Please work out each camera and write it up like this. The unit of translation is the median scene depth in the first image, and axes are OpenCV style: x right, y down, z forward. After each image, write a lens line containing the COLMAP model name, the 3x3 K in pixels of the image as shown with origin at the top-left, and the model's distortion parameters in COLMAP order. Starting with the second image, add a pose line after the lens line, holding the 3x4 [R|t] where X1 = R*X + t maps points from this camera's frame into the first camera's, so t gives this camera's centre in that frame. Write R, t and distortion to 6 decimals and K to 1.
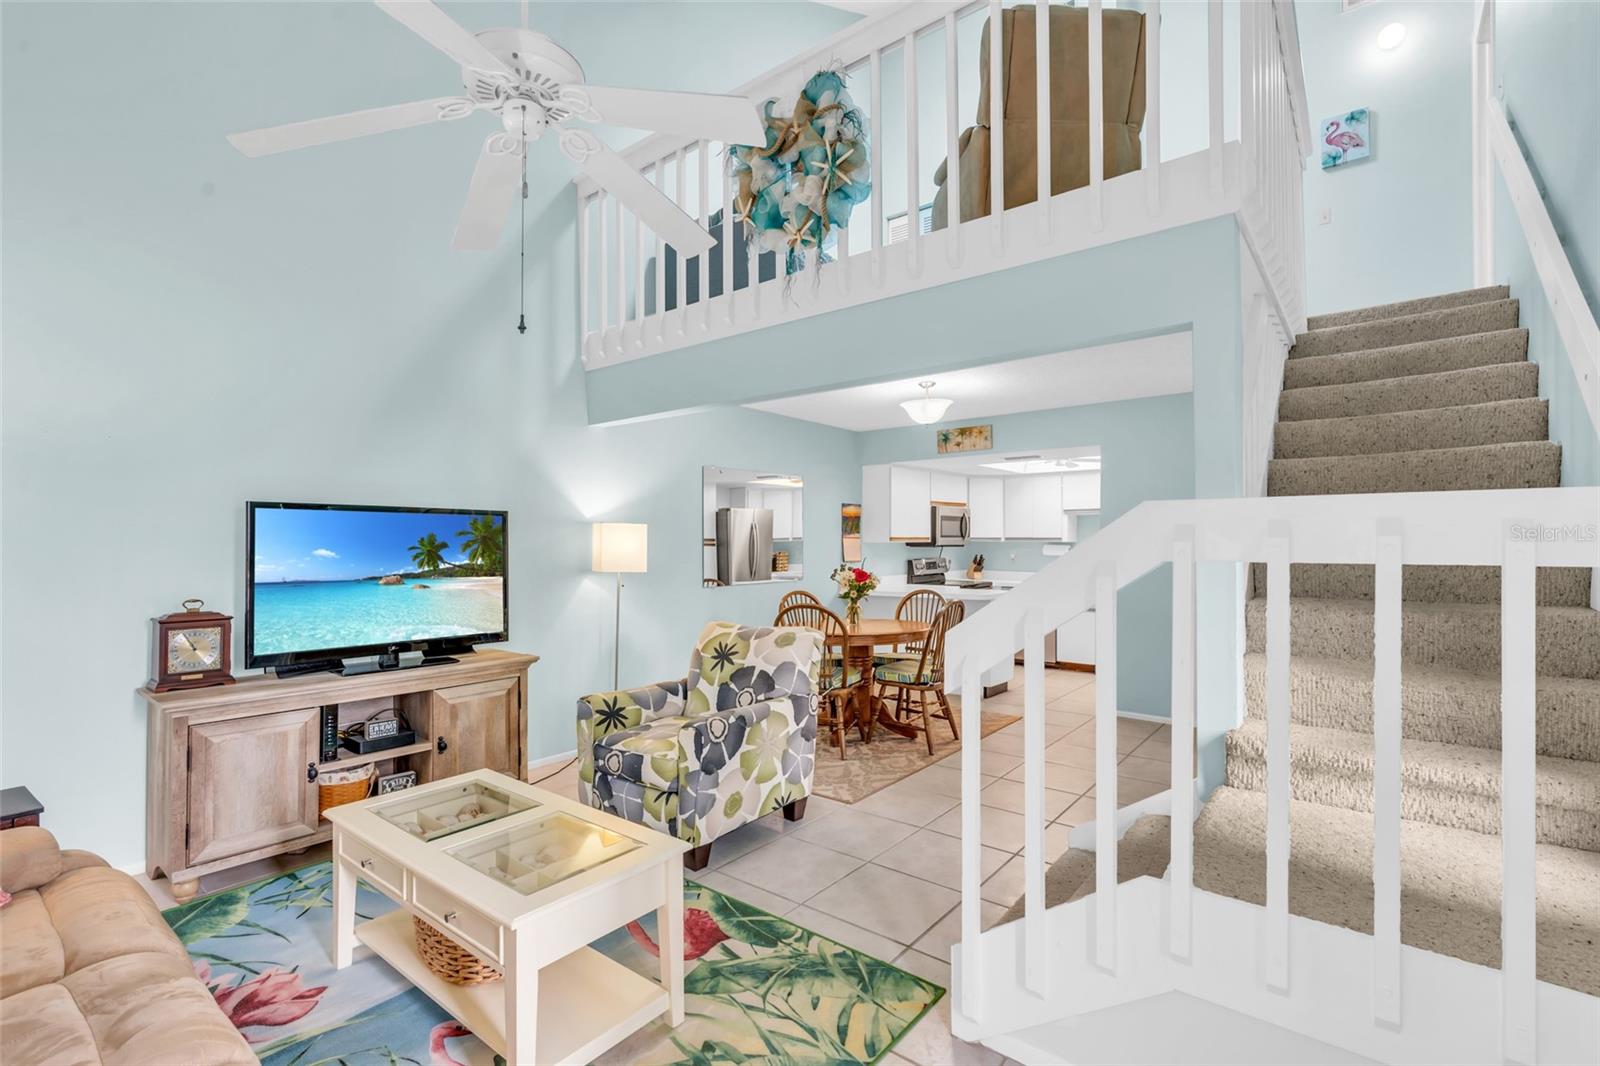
lens RADIAL K [[730.0, 0, 796.5], [0, 730.0, 537.1], [0, 0, 1]] dist [-0.001528, 0.000673]
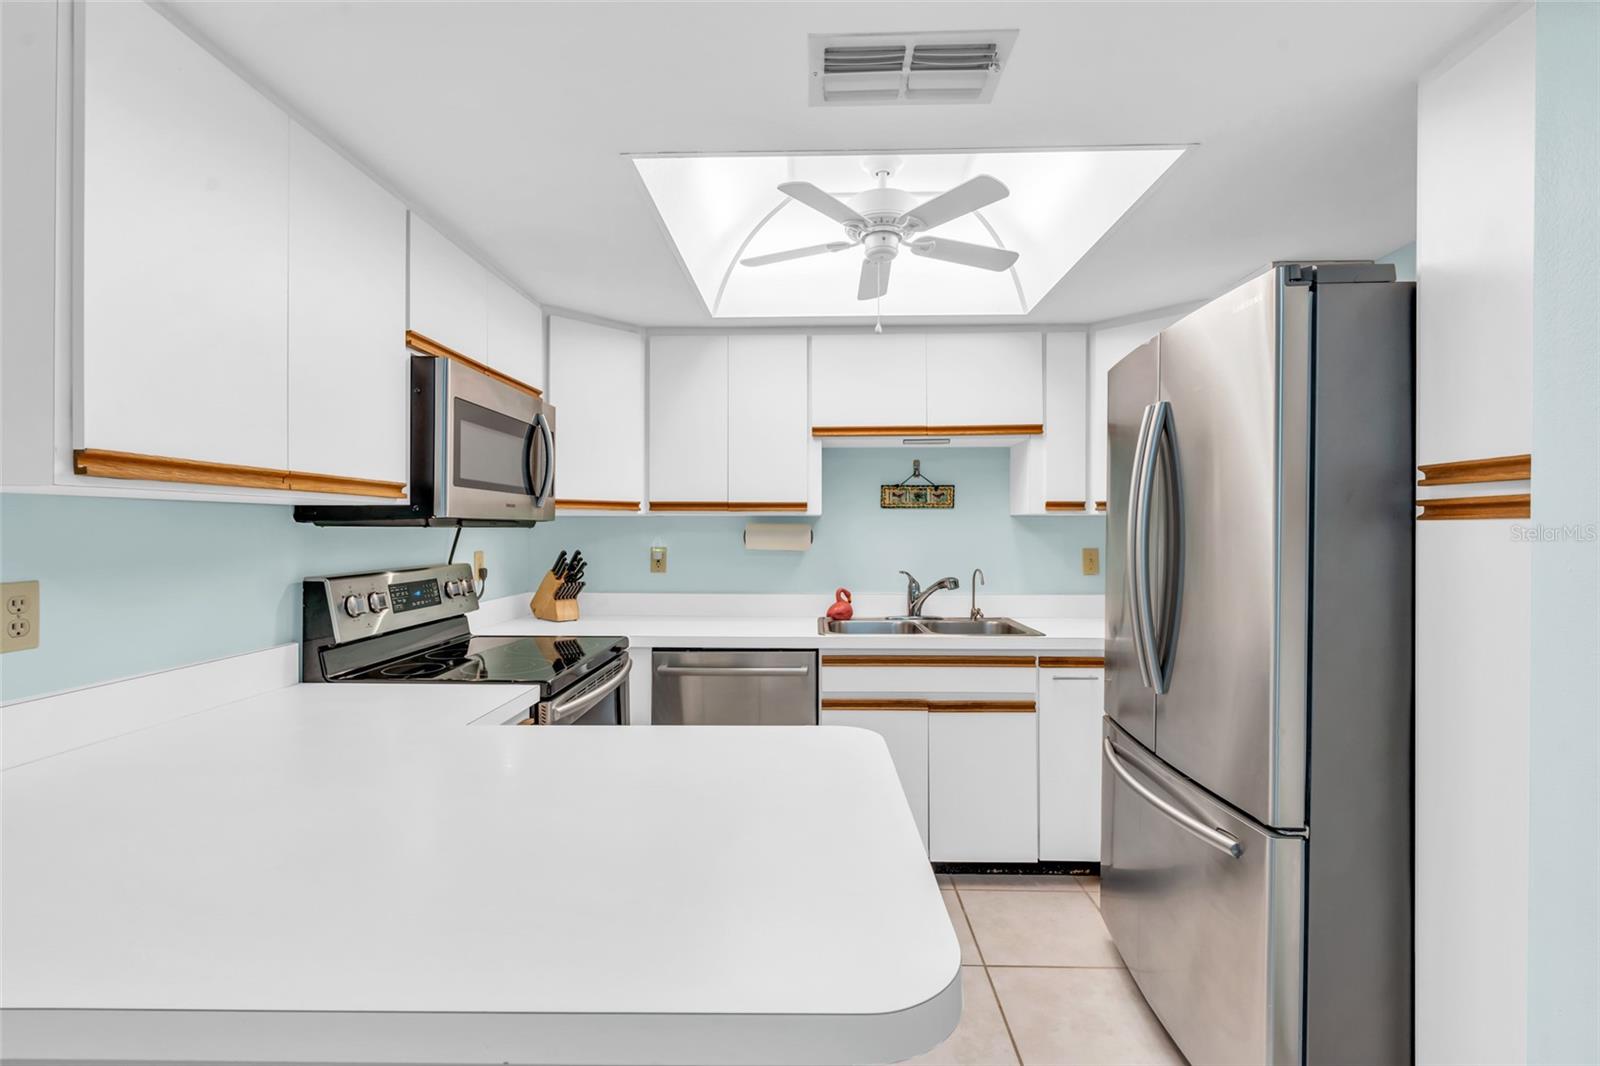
lens RADIAL K [[725.2, 0, 797.2], [0, 725.2, 530.8], [0, 0, 1]] dist [-0.004072, -0.000073]
pose [[0.801858, 0.001020, 0.597514, 0.144627], [-0.005223, 0.999972, 0.005302, 0.013631], [-0.597492, -0.007372, 0.801841, 0.737028]]
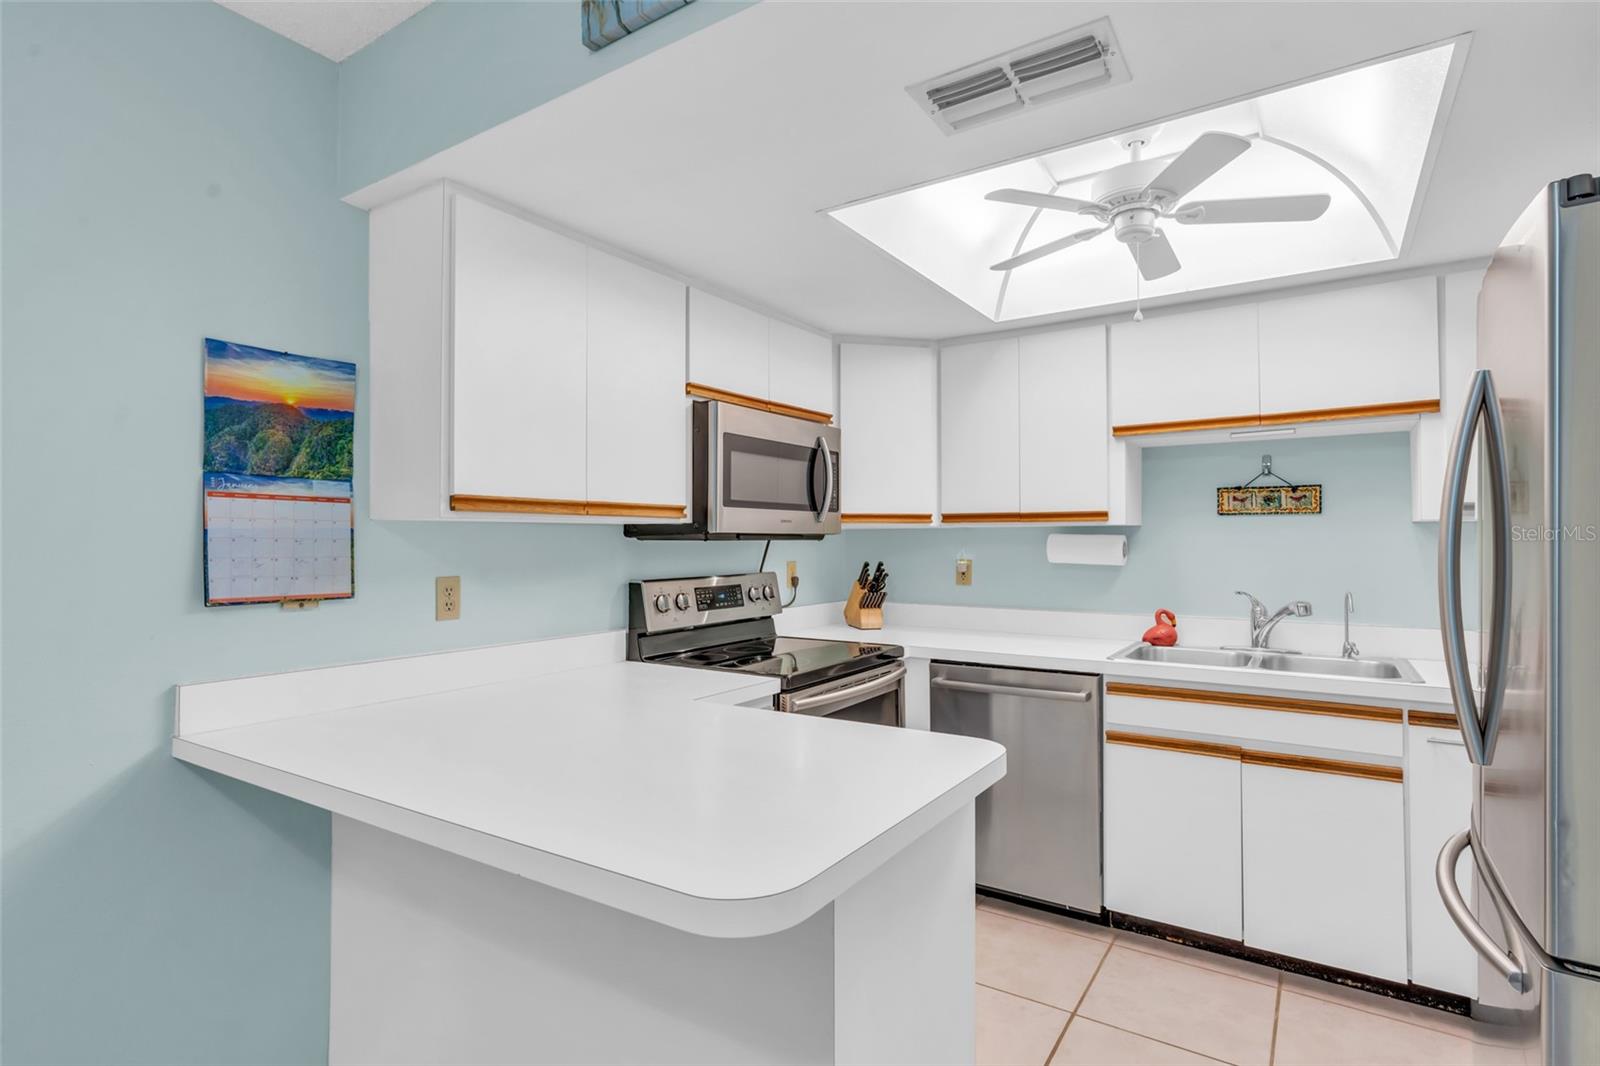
lens RADIAL K [[800.1, 0, 795.7], [0, 800.1, 531.6], [0, 0, 1]] dist [-0.011144, 0.012941]
pose [[0.996579, 0.000281, 0.082646, 0.199802], [0.000109, 0.999989, -0.004721, 0.012091], [-0.082646, 0.004714, 0.996568, 0.677055]]
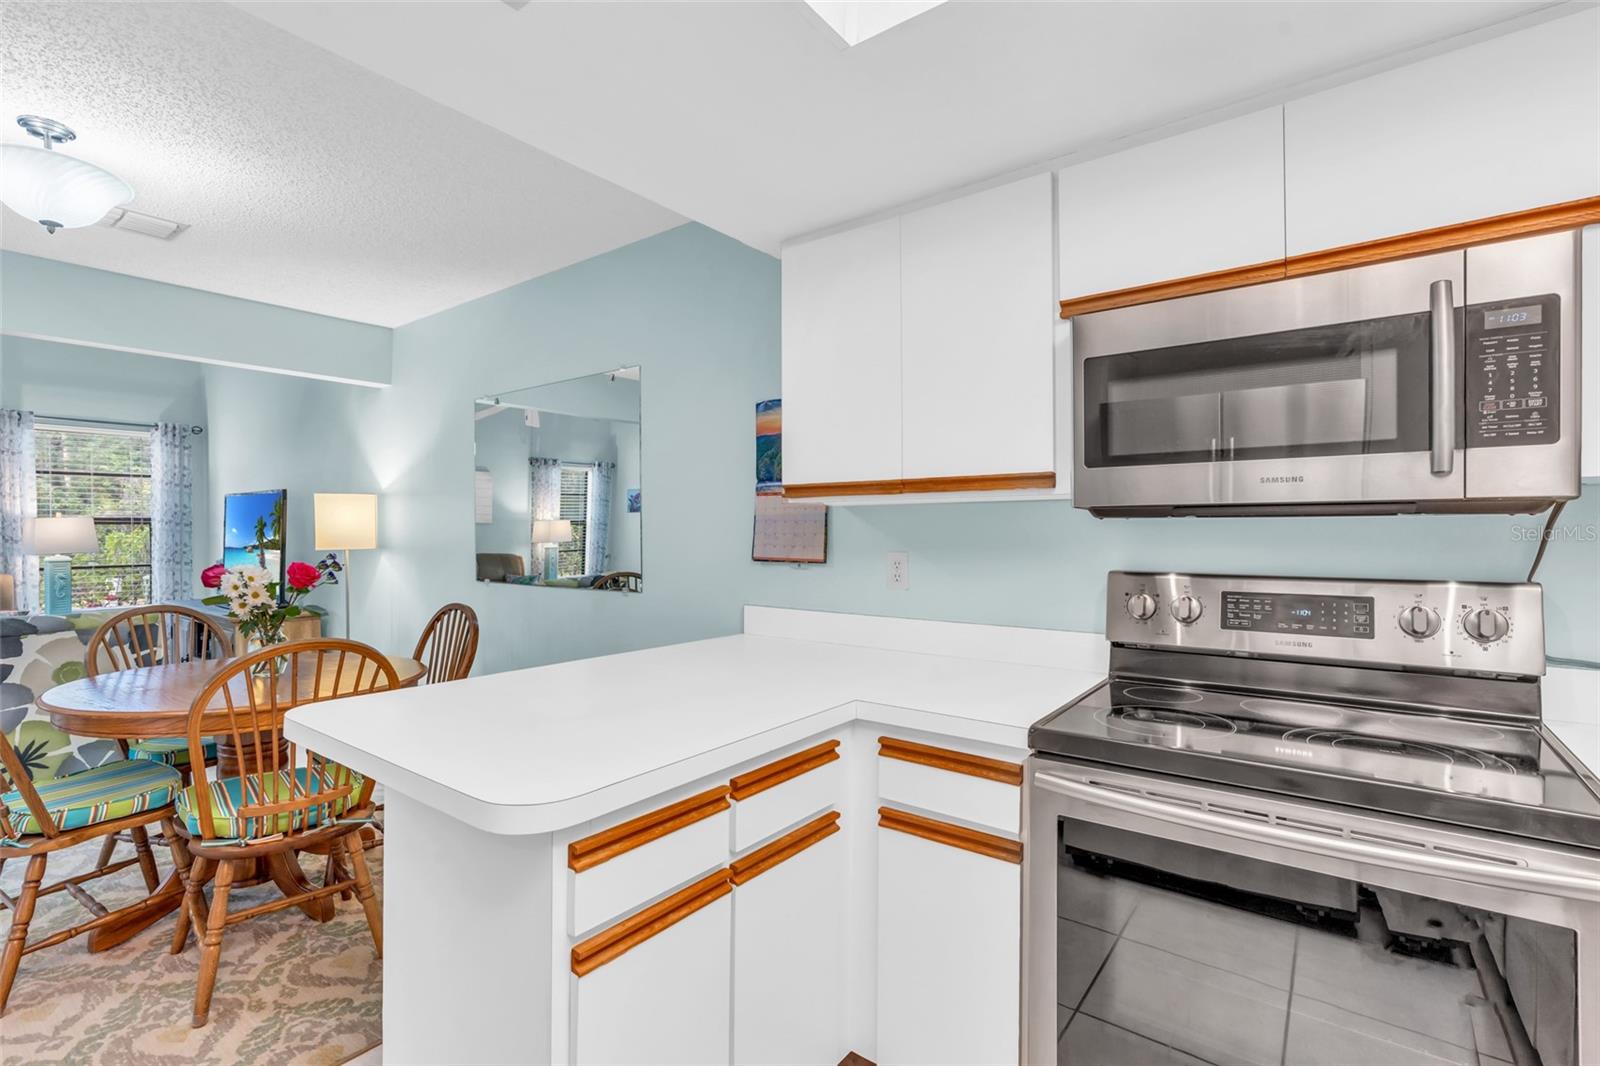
lens RADIAL K [[725.2, 0, 797.2], [0, 725.2, 530.8], [0, 0, 1]] dist [-0.004072, -0.000073]
pose [[0.025400, 0.000994, -0.999677, 0.393993], [0.003978, 0.999991, 0.001096, 0.017355], [0.999669, -0.004005, 0.025396, 0.917044]]
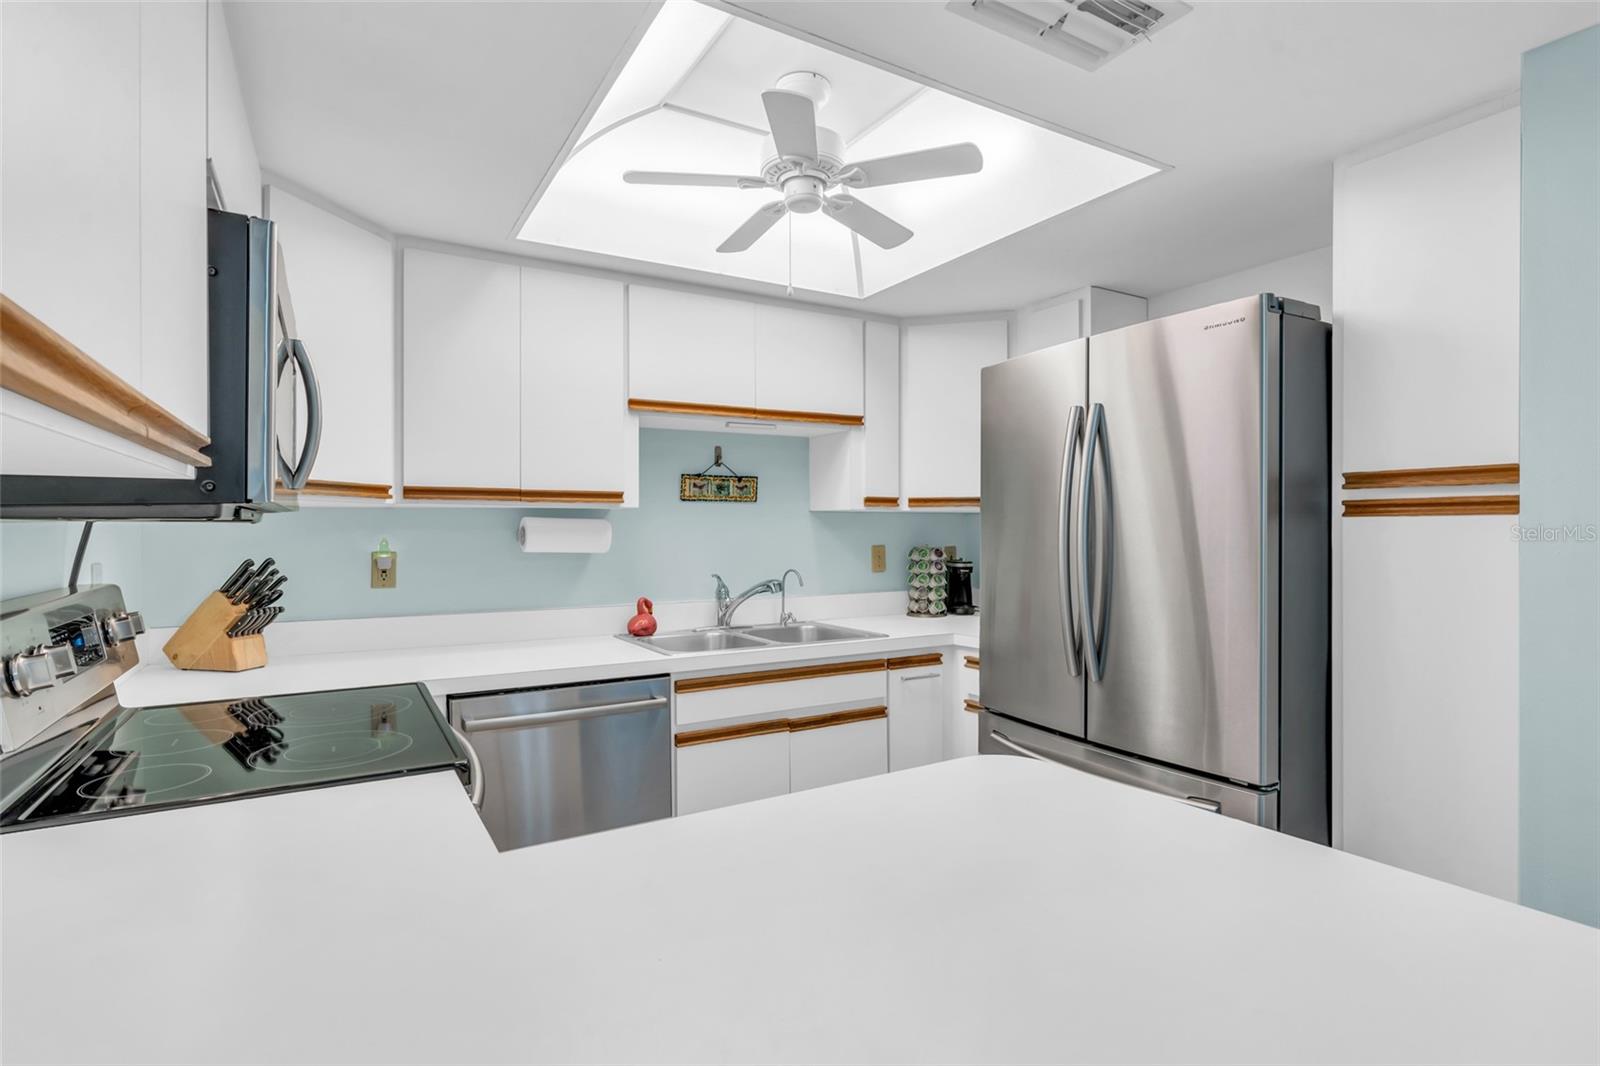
lens RADIAL K [[800.1, 0, 795.7], [0, 800.1, 531.6], [0, 0, 1]] dist [-0.011144, 0.012941]
pose [[0.358543, -0.002303, 0.933510, 0.088718], [-0.004605, 0.999980, 0.004236, 0.015547], [-0.933502, -0.005818, 0.358525, 0.852411]]
